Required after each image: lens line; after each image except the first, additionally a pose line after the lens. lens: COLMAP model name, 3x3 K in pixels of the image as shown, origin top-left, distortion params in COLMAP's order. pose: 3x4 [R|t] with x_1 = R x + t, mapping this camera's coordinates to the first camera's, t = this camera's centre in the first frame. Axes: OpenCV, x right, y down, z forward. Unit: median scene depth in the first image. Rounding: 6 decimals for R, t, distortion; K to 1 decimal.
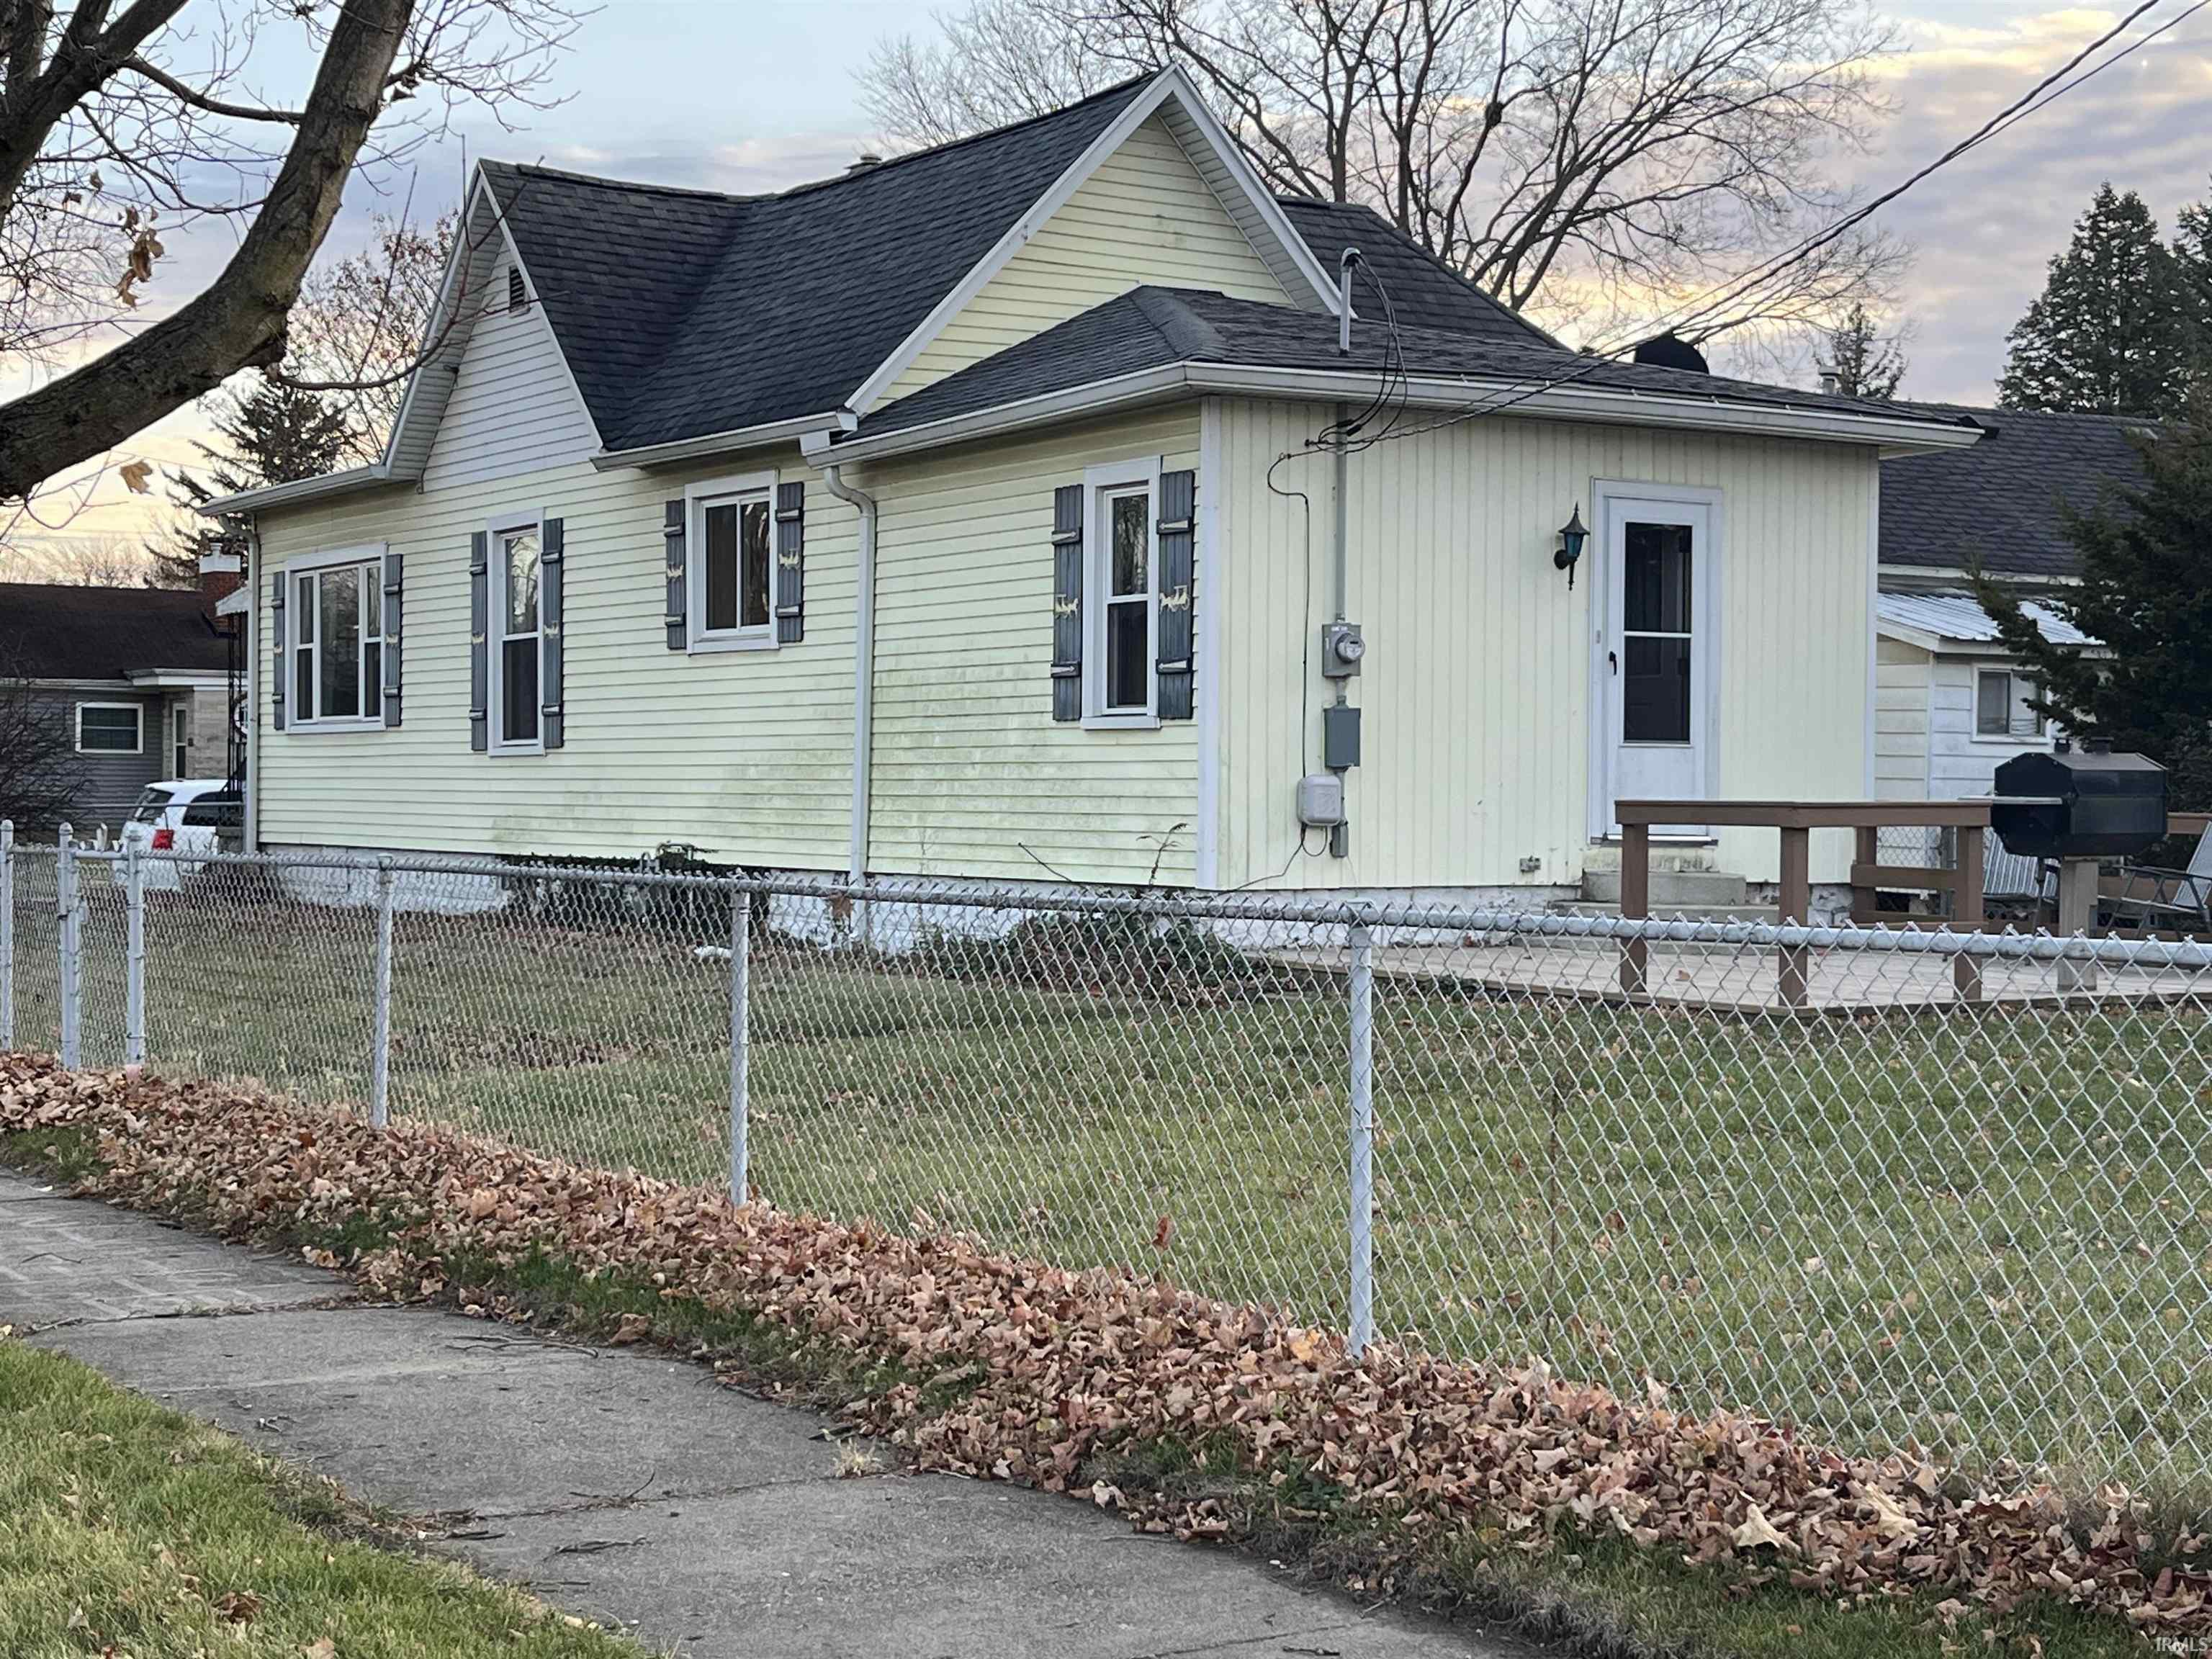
lens RADIAL K [[3422.6, 0, 1107.7], [0, 3422.6, 829.9], [0, 0, 1]] dist [-0.014045, 0.000000]
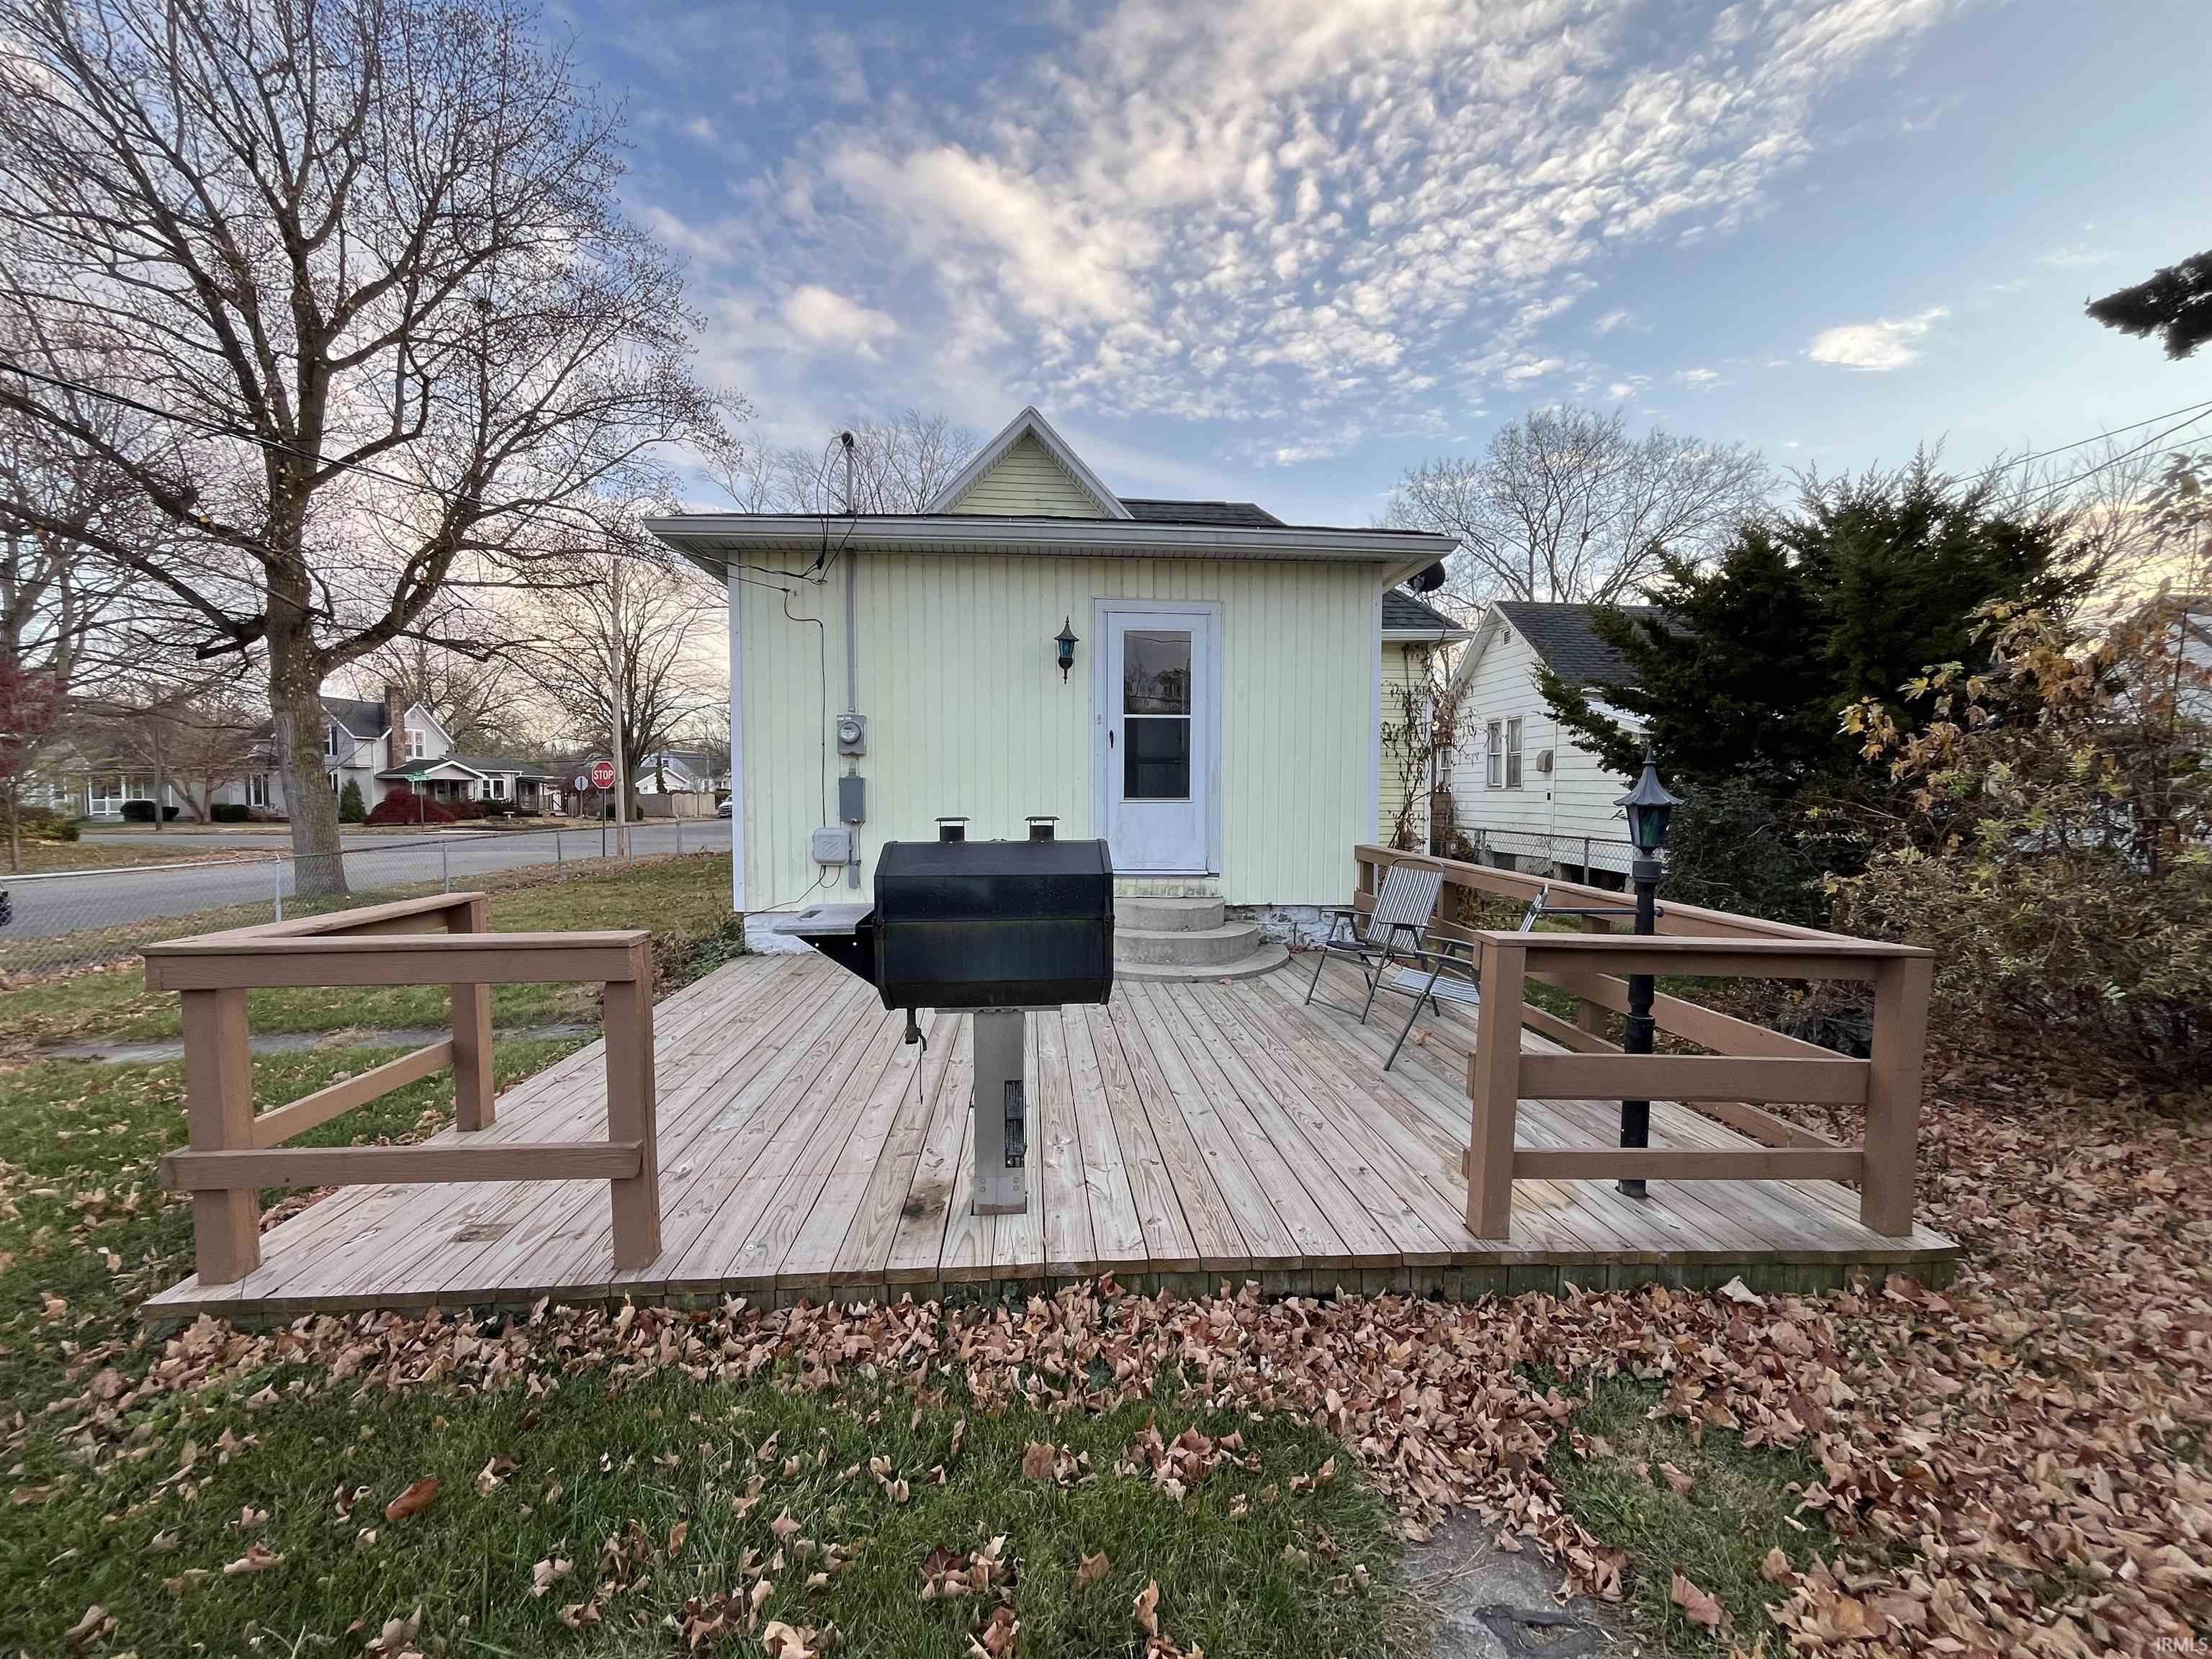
lens RADIAL K [[880.5, 0, 1098.3], [0, 880.5, 824.3], [0, 0, 1]] dist [-0.000113, 0.000006]
pose [[0.891192, 0.012145, -0.453464, 0.285484], [-0.000073, 0.999645, 0.026630, -0.024256], [0.453627, -0.023700, 0.890877, 0.669944]]
